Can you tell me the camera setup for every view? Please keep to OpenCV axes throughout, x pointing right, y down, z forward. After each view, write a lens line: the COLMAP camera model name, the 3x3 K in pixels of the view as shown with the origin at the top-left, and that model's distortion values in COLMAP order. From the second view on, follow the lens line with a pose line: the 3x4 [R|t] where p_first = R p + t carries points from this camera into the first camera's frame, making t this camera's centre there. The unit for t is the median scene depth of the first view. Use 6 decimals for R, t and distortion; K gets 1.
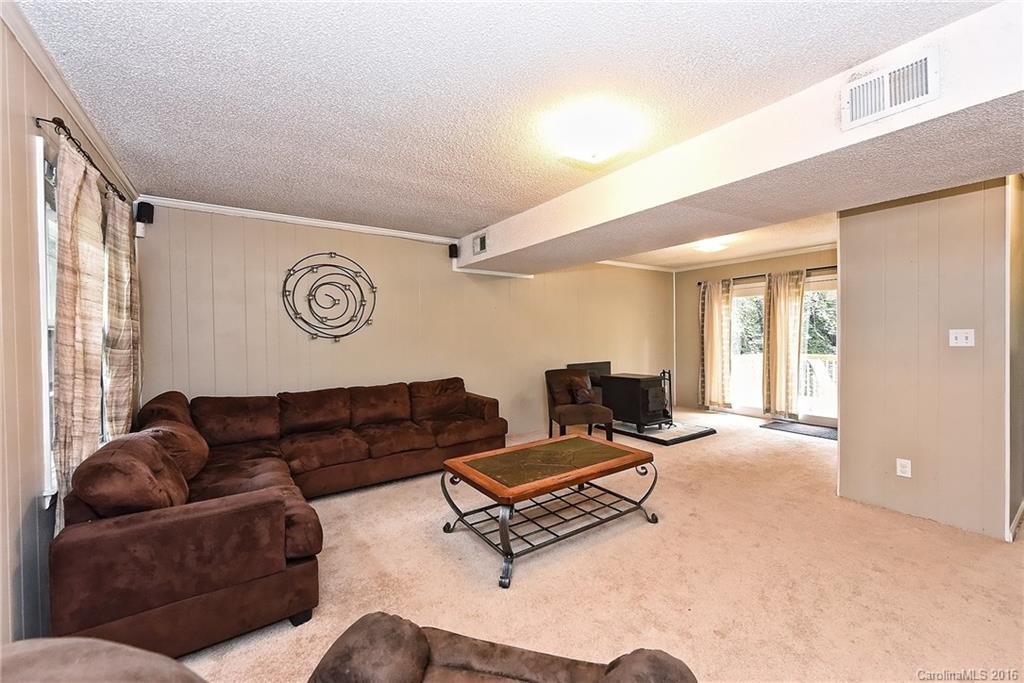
lens RADIAL K [[402.3, 0, 515.6], [0, 402.3, 337.2], [0, 0, 1]] dist [-0.001486, 0.000092]
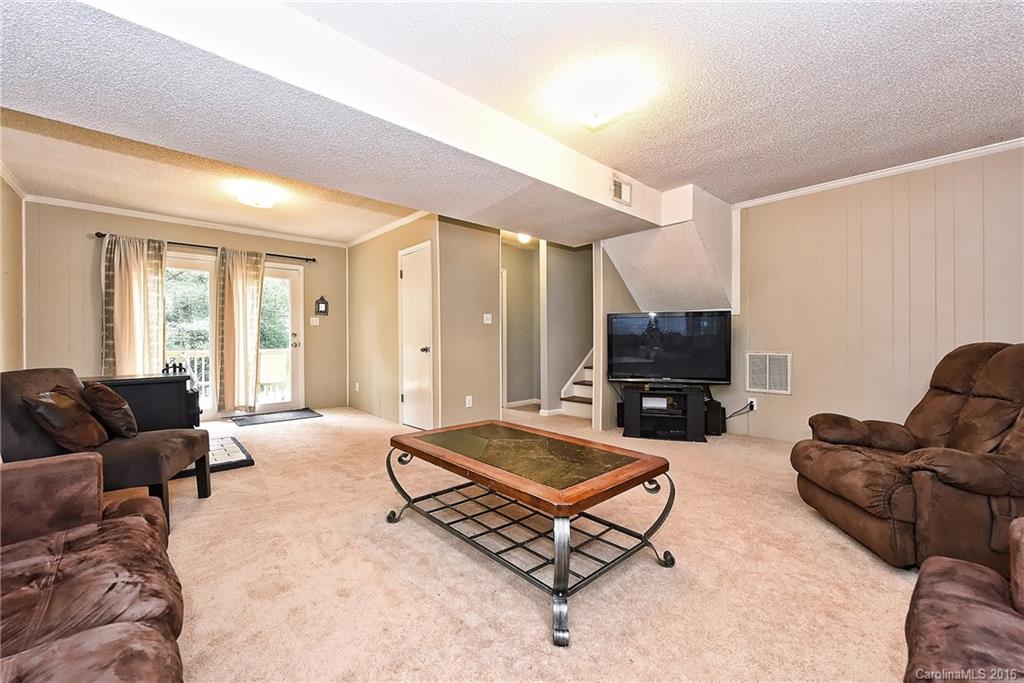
lens RADIAL K [[402.3, 0, 515.6], [0, 402.3, 341.1], [0, 0, 1]] dist [-0.001486, 0.000092]
pose [[-0.132026, 0.007463, 0.991218, -0.306268], [0.009459, 0.999936, -0.006269, 0.052571], [-0.991201, 0.008548, -0.132088, 0.522948]]
